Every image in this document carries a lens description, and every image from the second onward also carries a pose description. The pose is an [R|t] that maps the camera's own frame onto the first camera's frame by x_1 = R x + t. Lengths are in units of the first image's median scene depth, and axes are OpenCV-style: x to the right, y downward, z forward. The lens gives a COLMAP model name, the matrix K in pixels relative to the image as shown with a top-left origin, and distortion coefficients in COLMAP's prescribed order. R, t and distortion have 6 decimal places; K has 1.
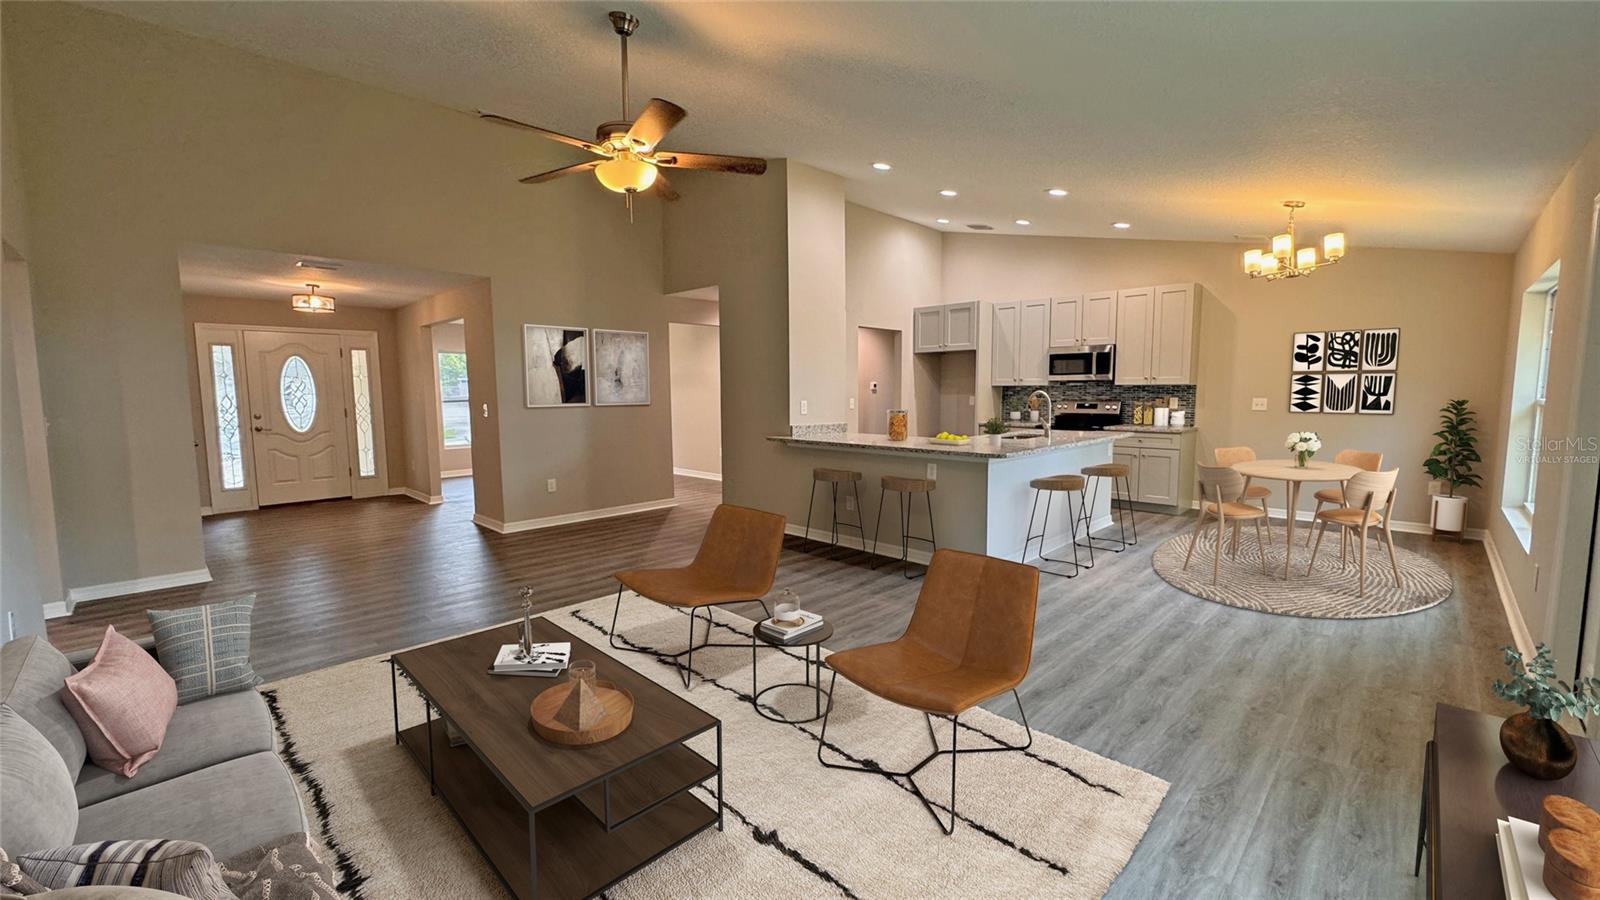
lens RADIAL K [[637.6, 0, 800.0], [0, 637.6, 450.0], [0, 0, 1]] dist [-0.001165, -0.000114]
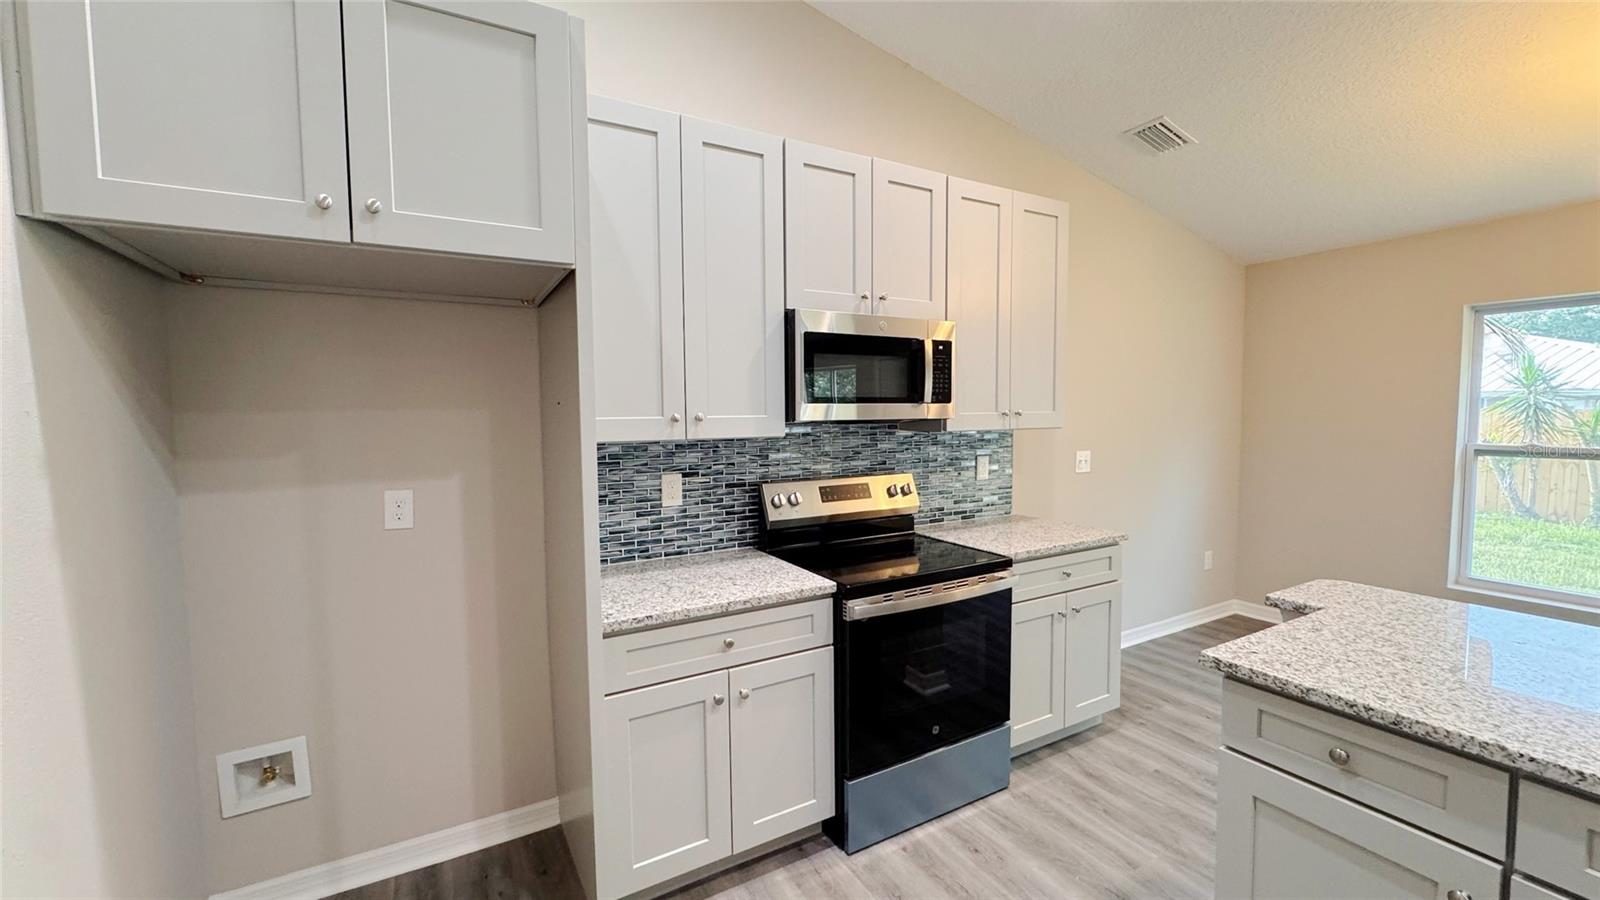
lens RADIAL K [[637.6, 0, 800.0], [0, 637.6, 450.0], [0, 0, 1]] dist [-0.001165, -0.000114]
pose [[0.266665, -0.050973, 0.962440, 0.206952], [0.098289, 0.994832, 0.025455, -0.202019], [-0.958764, 0.087809, 0.270297, 1.806641]]
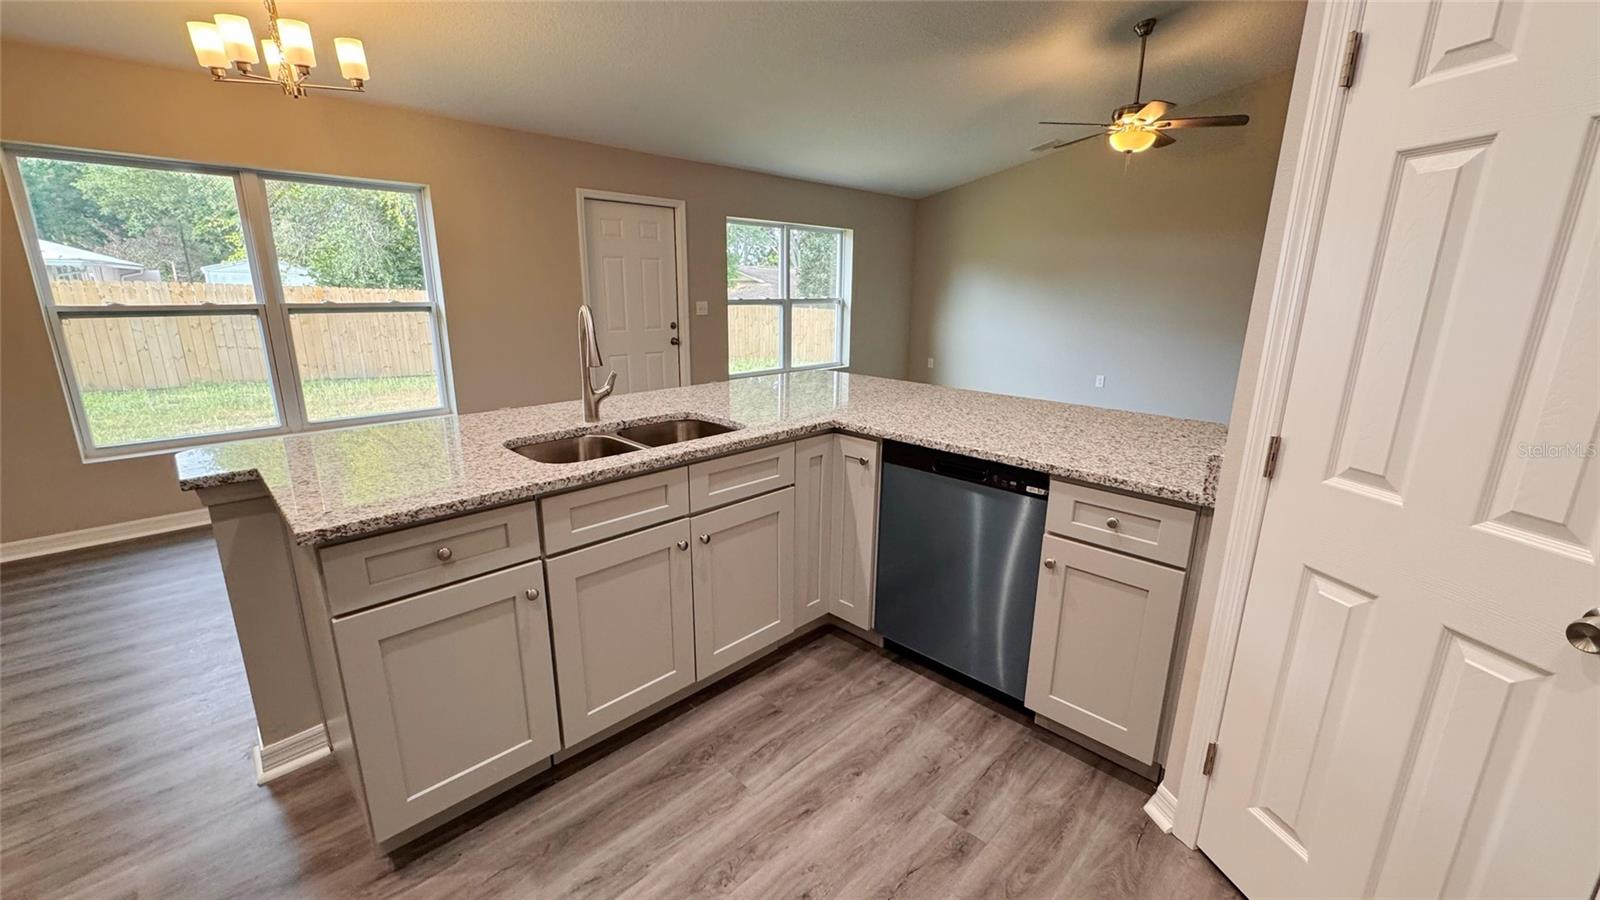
lens RADIAL K [[637.6, 0, 800.0], [0, 637.6, 450.0], [0, 0, 1]] dist [-0.001165, -0.000114]
pose [[-0.999944, 0.002038, -0.010364, 0.366007], [-0.001630, 0.939675, 0.342065, -0.201216], [0.010436, 0.342063, -0.939619, 1.974735]]
